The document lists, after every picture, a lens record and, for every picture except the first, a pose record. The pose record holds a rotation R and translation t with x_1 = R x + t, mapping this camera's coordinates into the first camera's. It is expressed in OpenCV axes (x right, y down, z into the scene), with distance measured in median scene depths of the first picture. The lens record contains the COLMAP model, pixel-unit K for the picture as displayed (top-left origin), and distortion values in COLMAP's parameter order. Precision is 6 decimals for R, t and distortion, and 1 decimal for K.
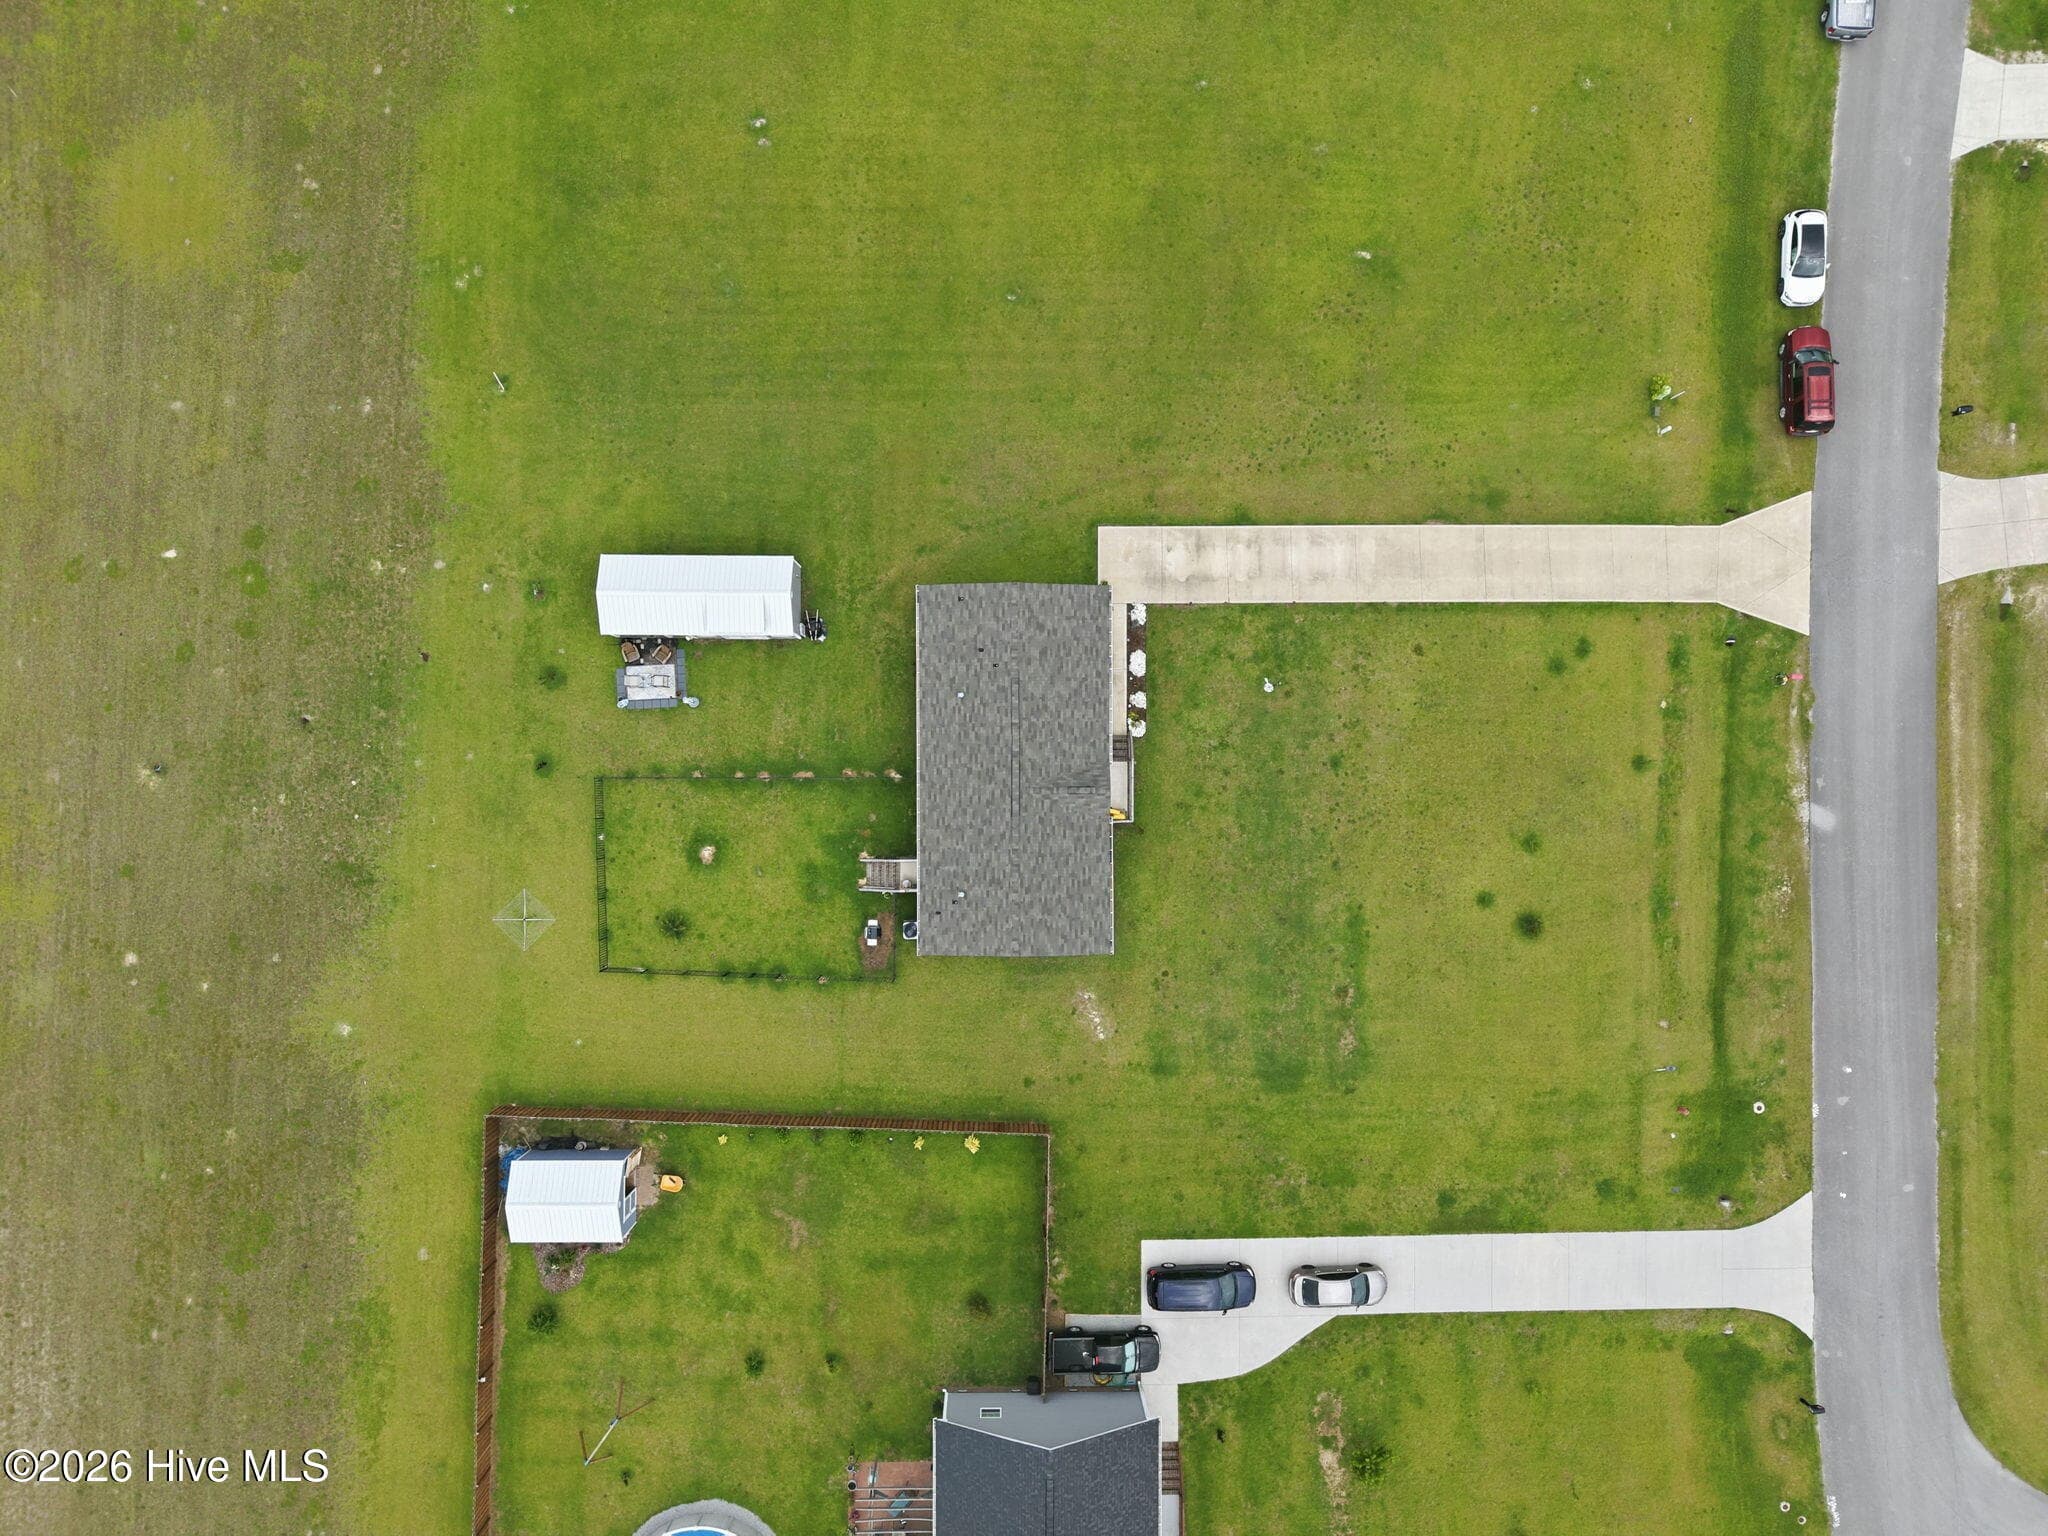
lens RADIAL K [[1363.3, 0, 1024.0], [0, 1363.3, 768.0], [0, 0, 1]] dist [0.043084, -0.053537]
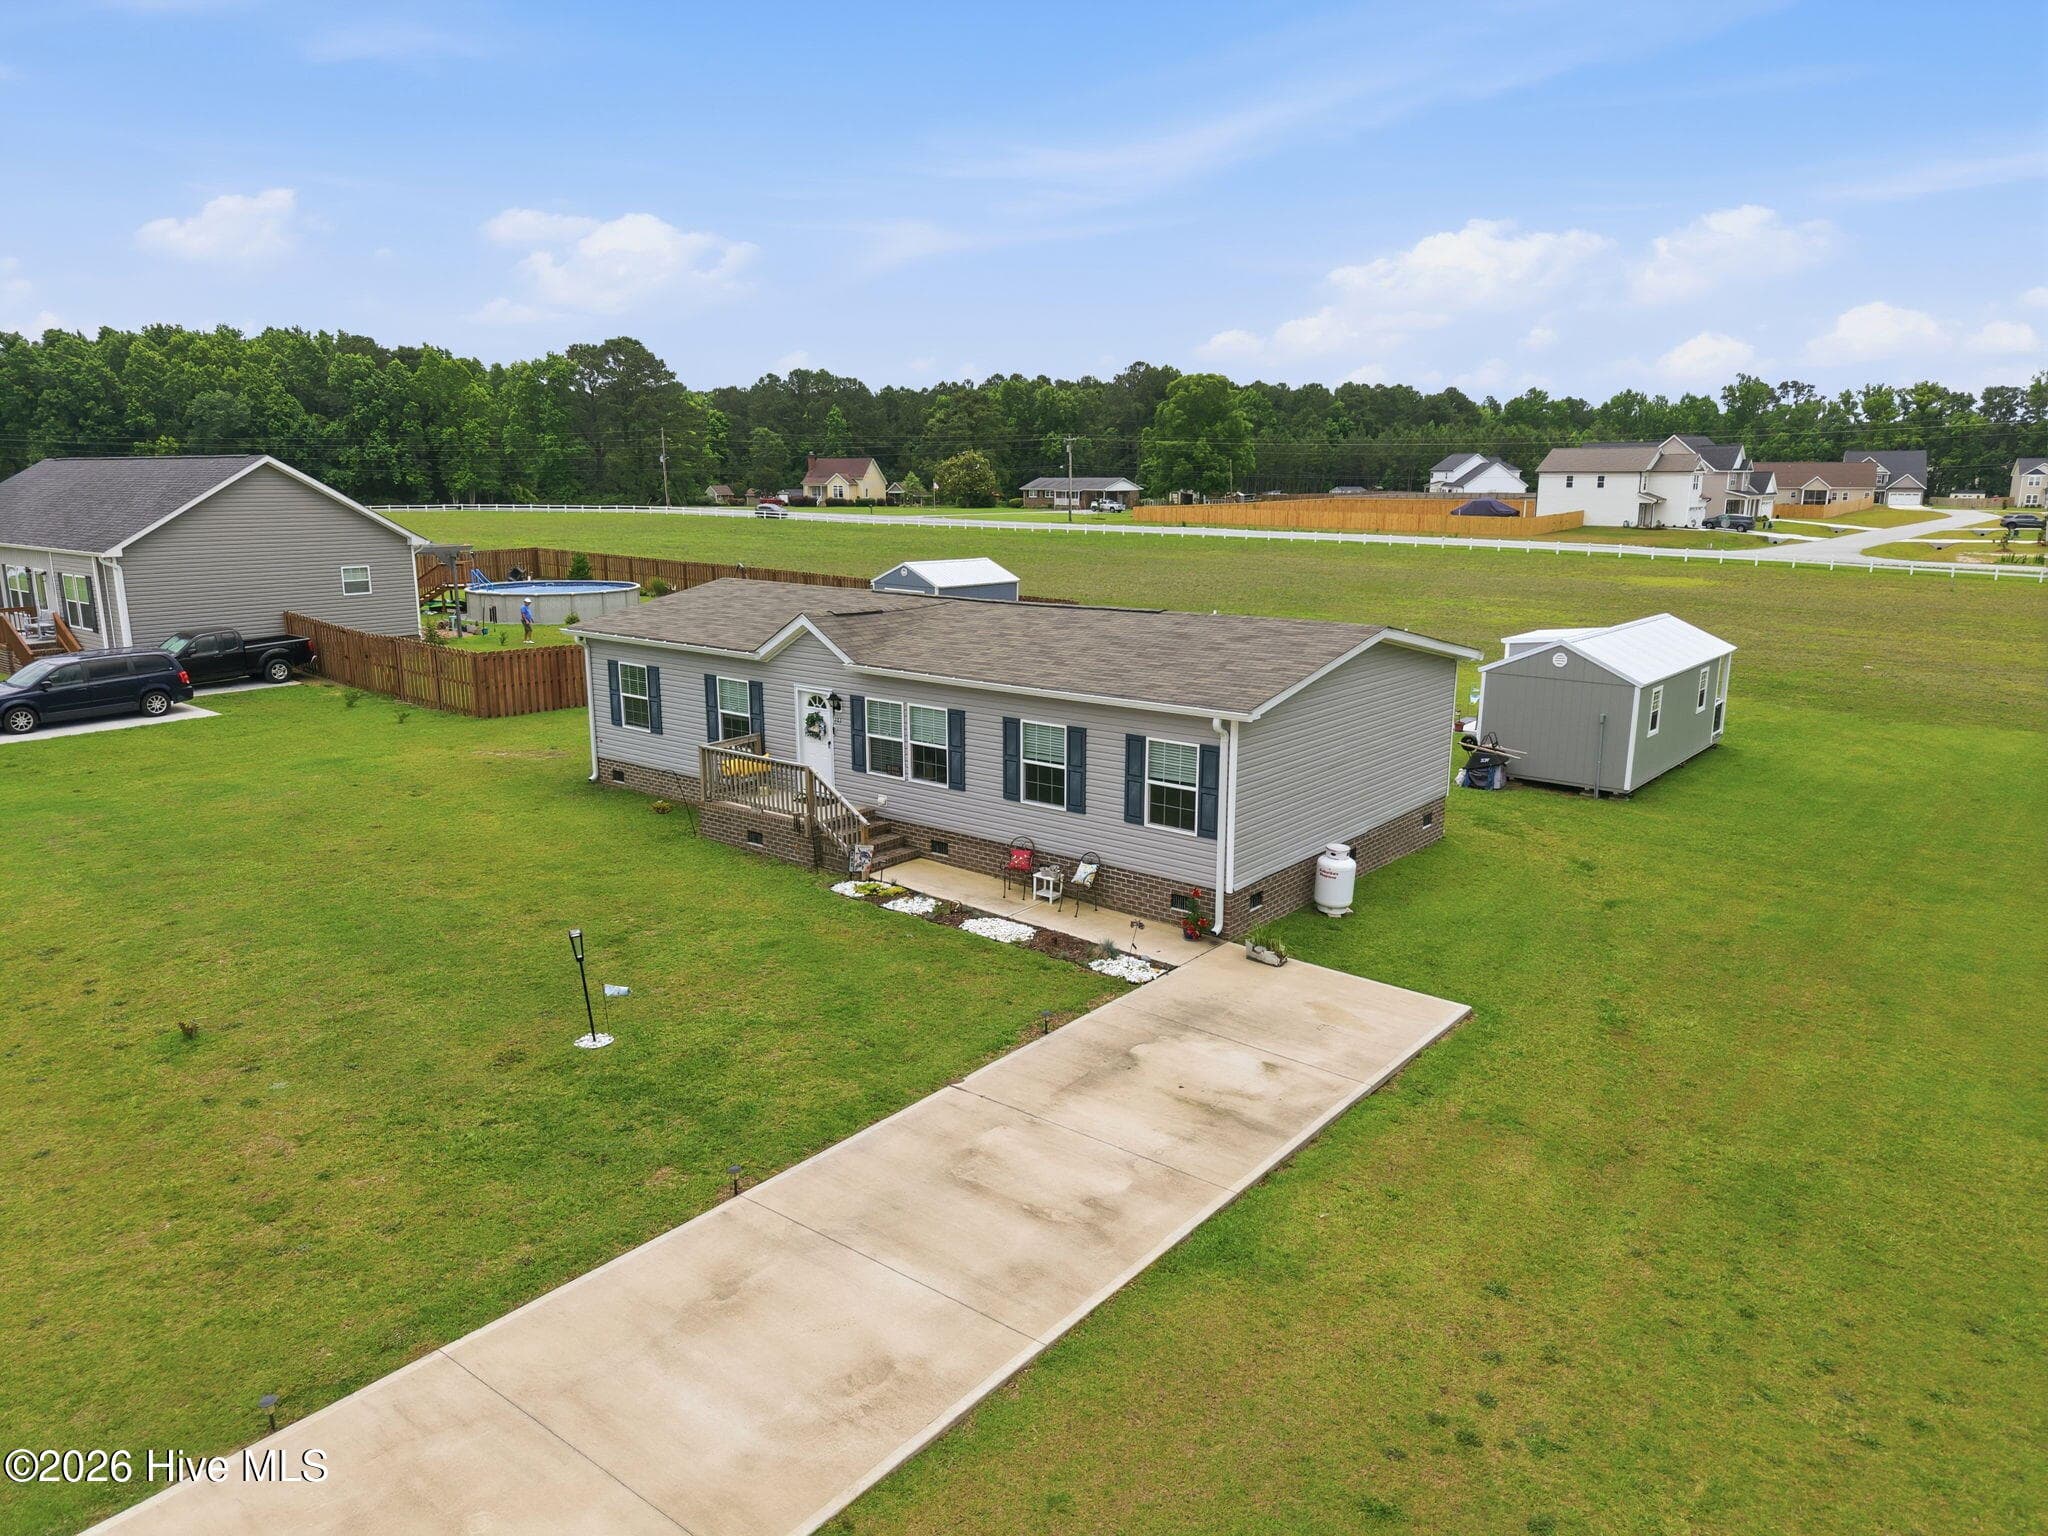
lens RADIAL K [[1363.3, 0, 1024.0], [0, 1363.3, 768.0], [0, 0, 1]] dist [0.043084, -0.053537]
pose [[-0.626699, 0.146141, -0.765435, 0.315018], [-0.779223, -0.127277, 0.613688, -0.269185], [-0.007737, 0.981042, 0.193641, 0.896004]]
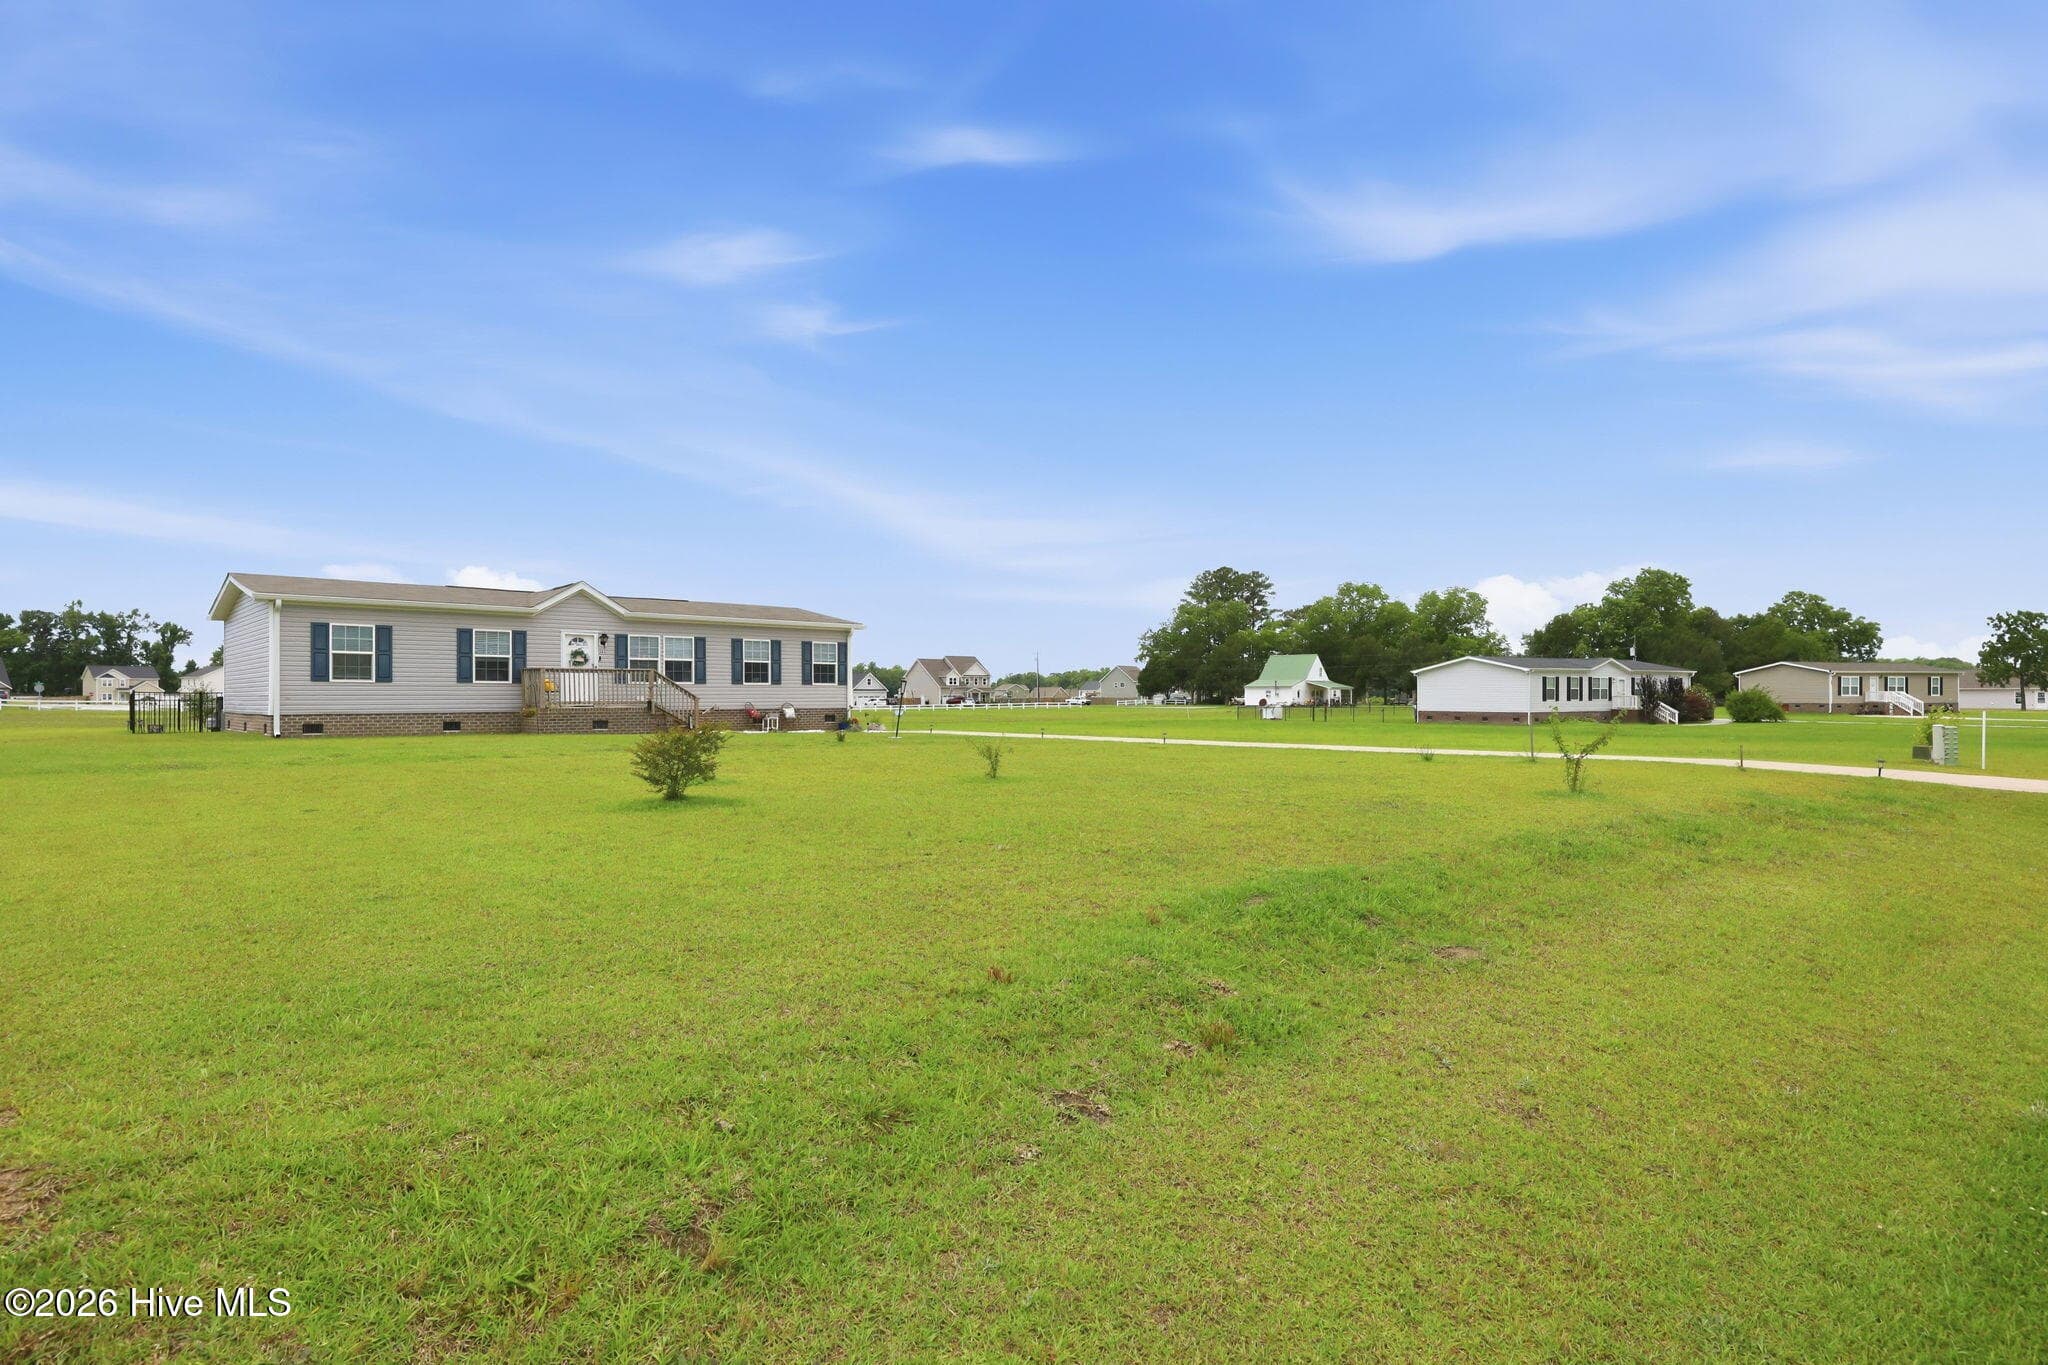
lens RADIAL K [[1069.9, 0, 1040.0], [0, 1069.9, 694.3], [0, 0, 1]] dist [-0.011363, 0.000405]
pose [[0.686927, -0.022131, -0.726389, 0.514241], [-0.726466, 0.005844, -0.687178, 0.183117], [0.019453, 0.999738, -0.012063, 0.984074]]
